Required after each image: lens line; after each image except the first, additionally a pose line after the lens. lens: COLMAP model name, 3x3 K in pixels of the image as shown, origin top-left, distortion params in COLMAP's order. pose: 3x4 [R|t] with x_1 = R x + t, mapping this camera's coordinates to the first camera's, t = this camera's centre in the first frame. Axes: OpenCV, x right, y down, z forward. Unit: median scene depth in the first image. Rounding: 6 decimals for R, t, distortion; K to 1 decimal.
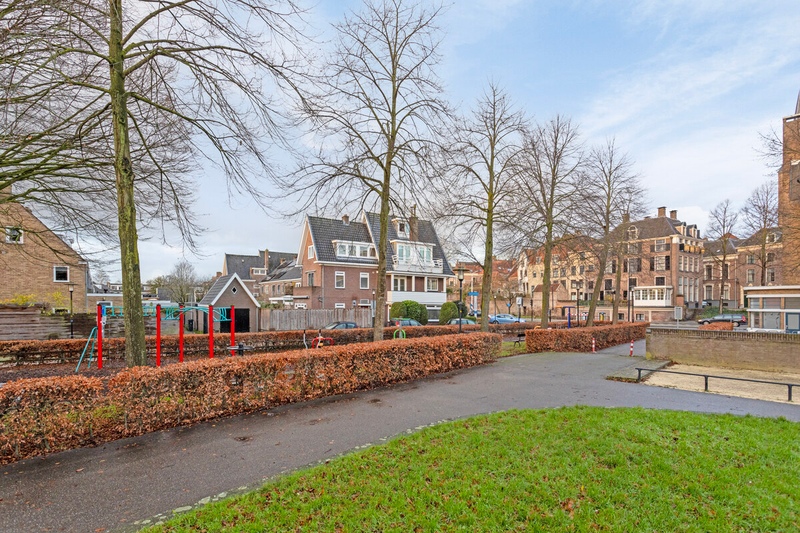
lens RADIAL K [[379.5, 0, 405.8], [0, 379.5, 253.3], [0, 0, 1]] dist [0.007179, 0.000418]
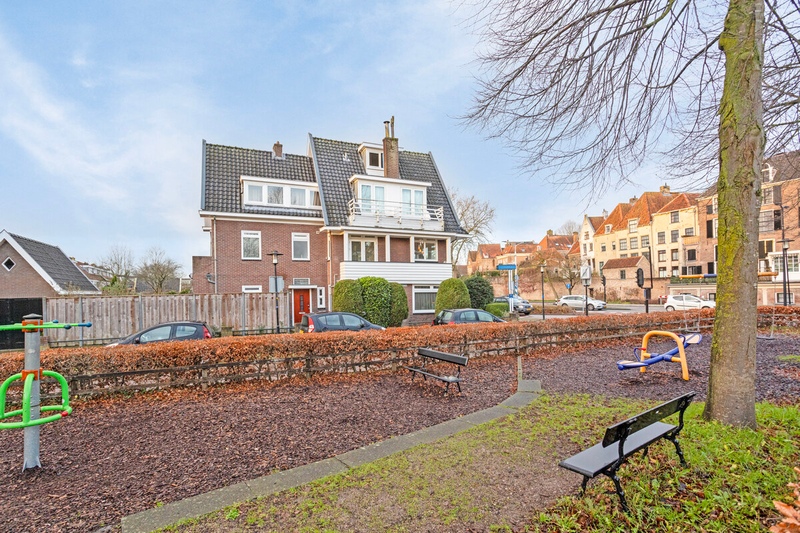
lens RADIAL K [[376.5, 0, 394.5], [0, 376.5, 262.1], [0, 0, 1]] dist [0.006276, 0.000441]
pose [[0.984625, -0.037889, -0.170523, 0.118384], [0.047332, 0.997543, 0.051656, 0.066782], [0.168147, -0.058933, 0.983999, 0.413398]]
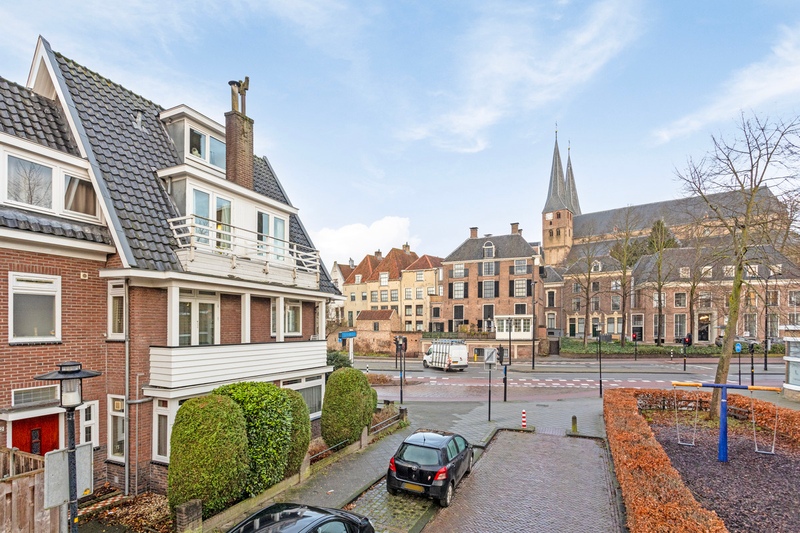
lens RADIAL K [[405.9, 0, 395.1], [0, 405.9, 319.3], [0, 0, 1]] dist [-0.021626, 0.008460]
pose [[0.861189, -0.002562, 0.508279, -0.040716], [-0.054319, 0.993797, 0.097044, 0.039384], [-0.505374, -0.111182, 0.855707, 0.613896]]
